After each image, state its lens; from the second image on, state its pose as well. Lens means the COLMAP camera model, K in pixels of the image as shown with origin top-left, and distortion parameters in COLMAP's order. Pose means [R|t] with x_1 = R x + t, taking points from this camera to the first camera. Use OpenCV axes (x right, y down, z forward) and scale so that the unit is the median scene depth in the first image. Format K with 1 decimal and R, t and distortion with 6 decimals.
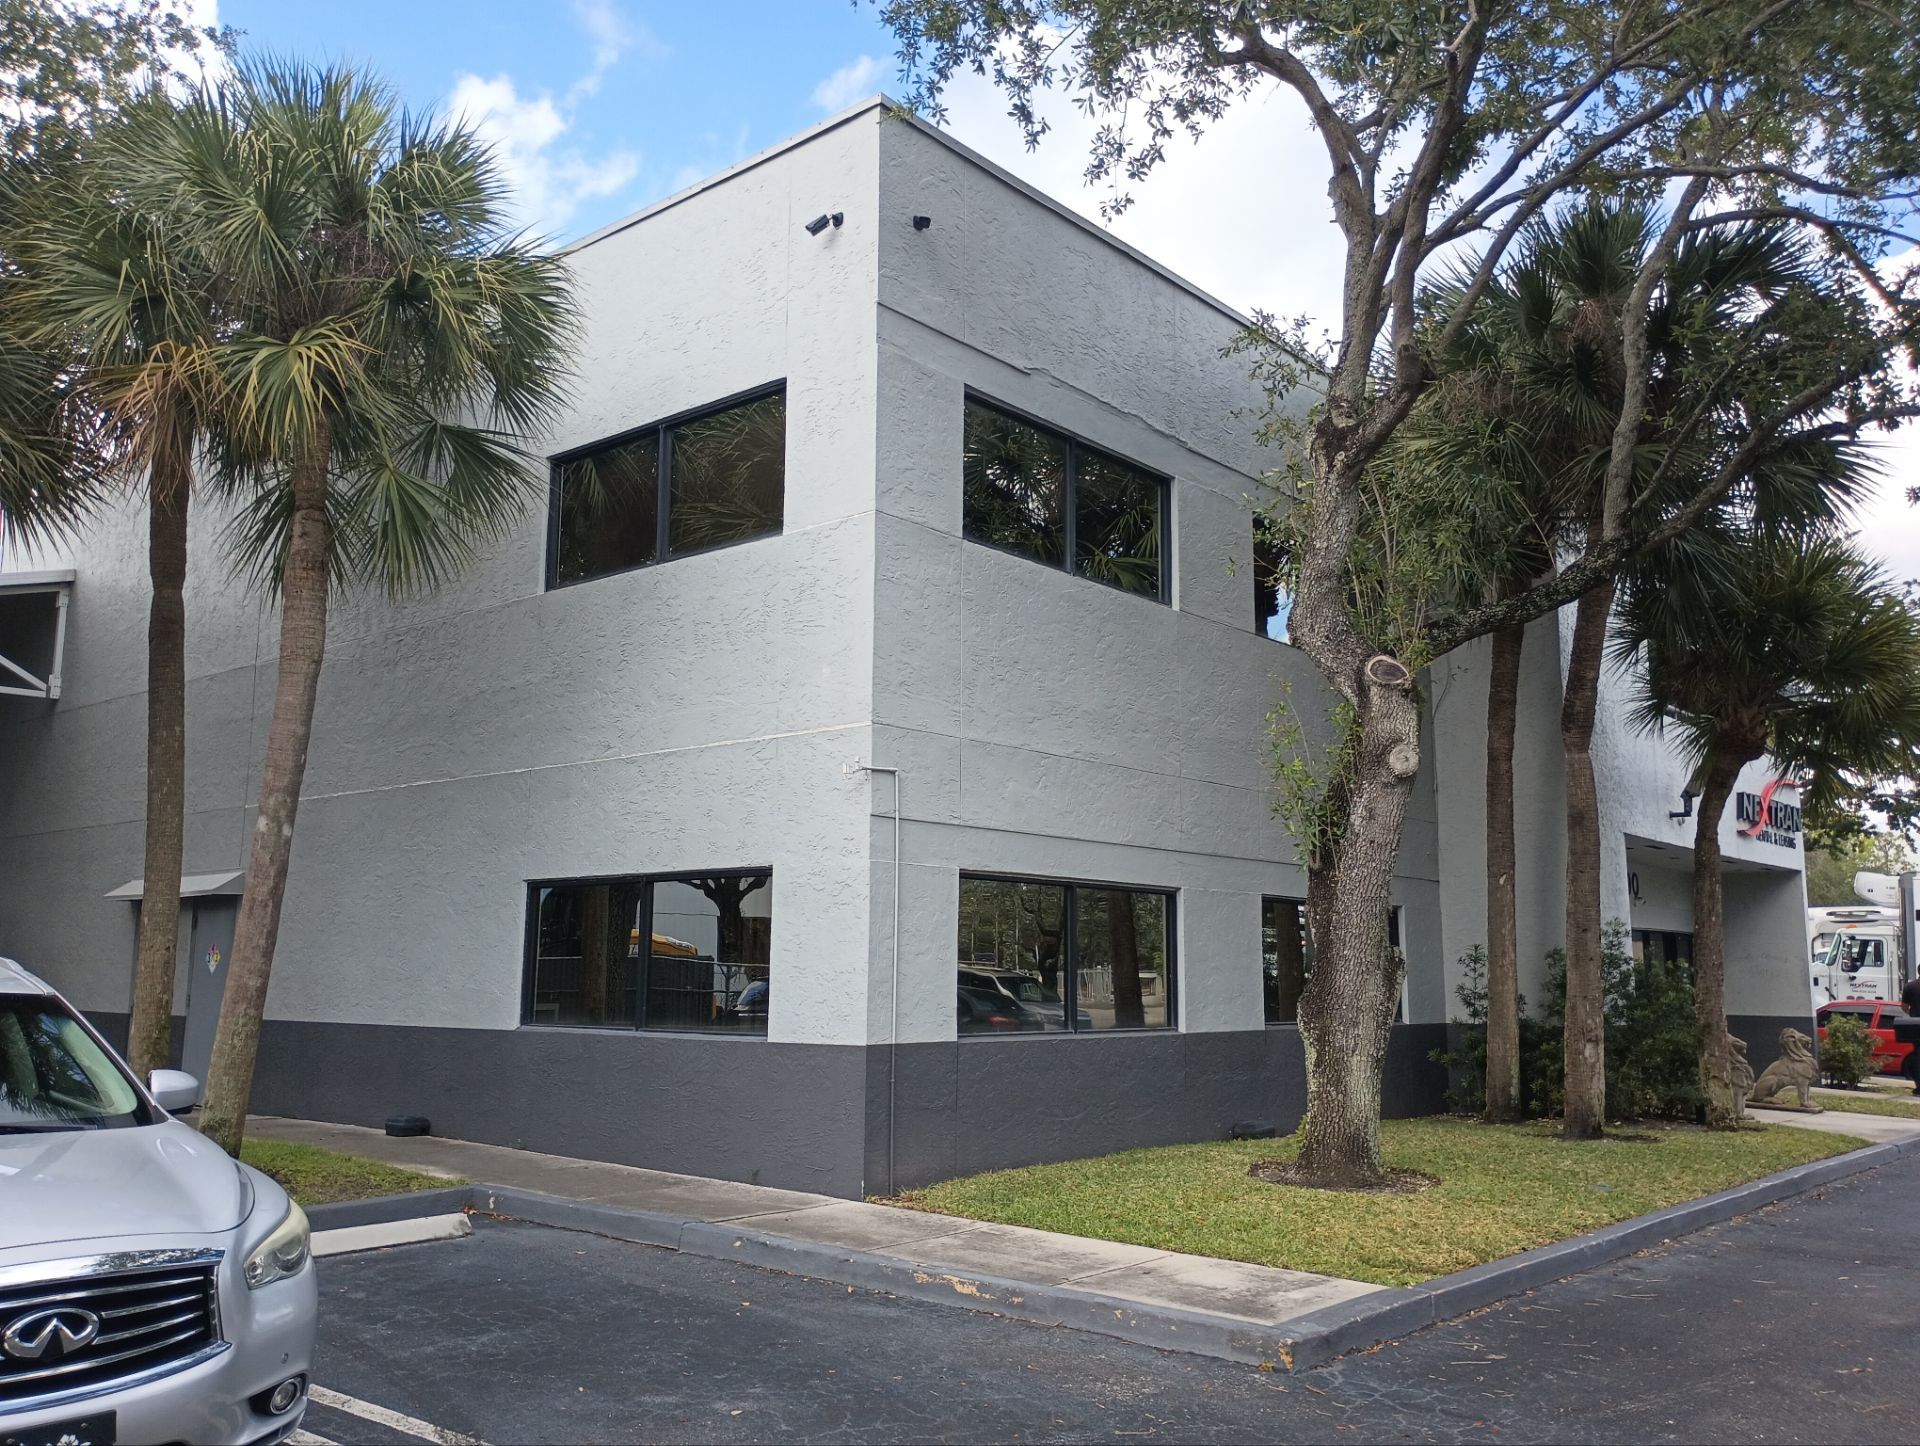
lens RADIAL K [[1592.8, 0, 956.3], [0, 1592.8, 716.3], [0, 0, 1]] dist [0.057058, -0.074991]
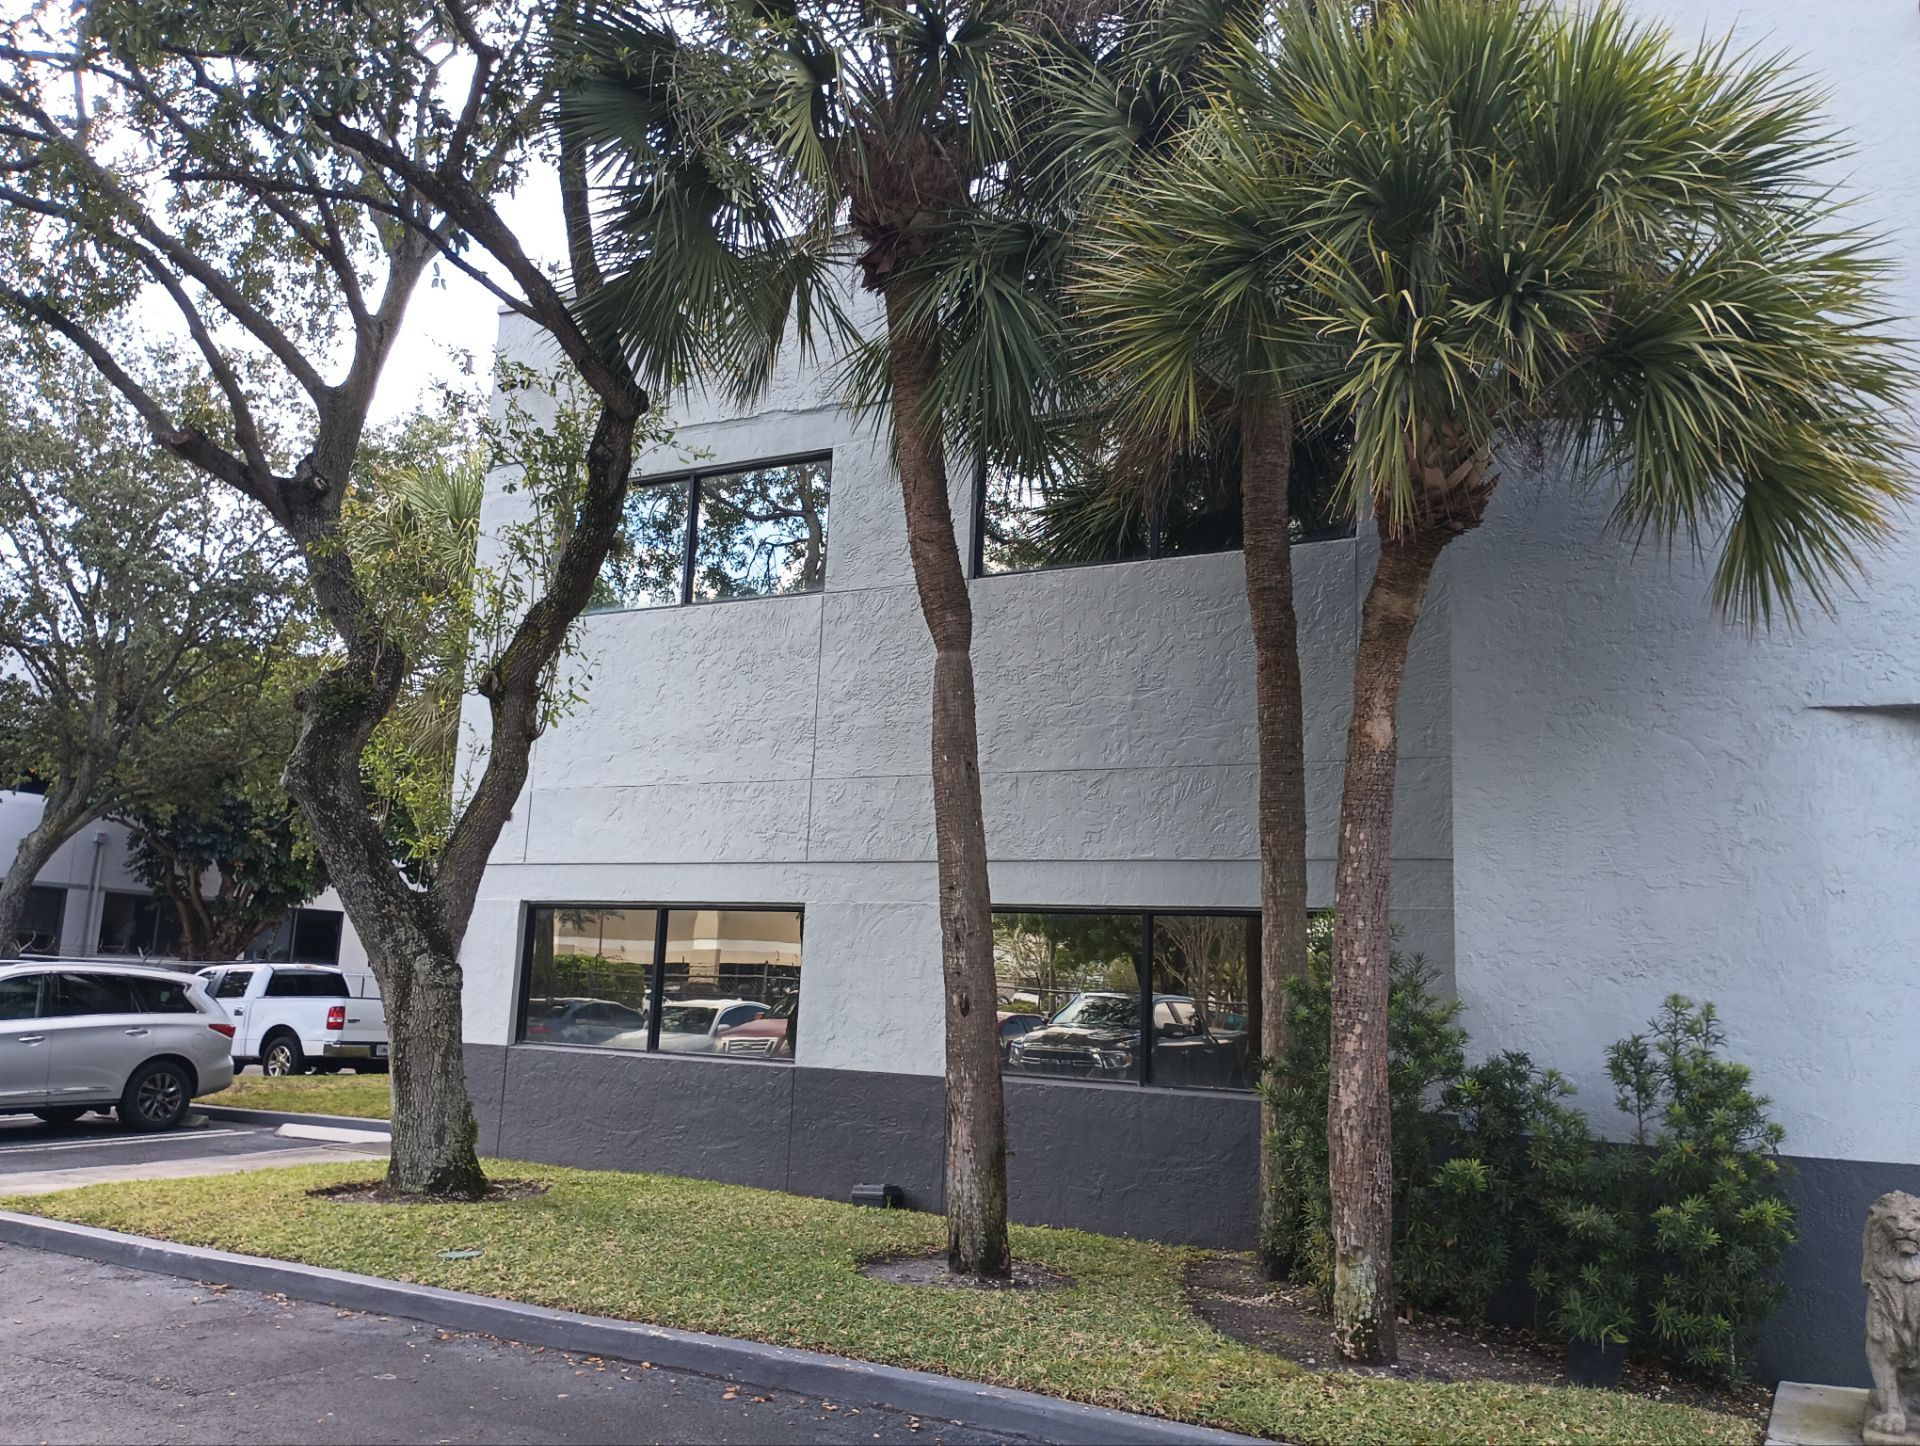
lens RADIAL K [[1592.8, 0, 956.3], [0, 1592.8, 716.3], [0, 0, 1]] dist [0.057058, -0.074991]
pose [[0.190556, -0.165115, -0.967691, 1.048154], [0.117305, 0.982520, -0.144546, 0.144925], [0.974642, -0.085971, 0.206594, 0.920439]]
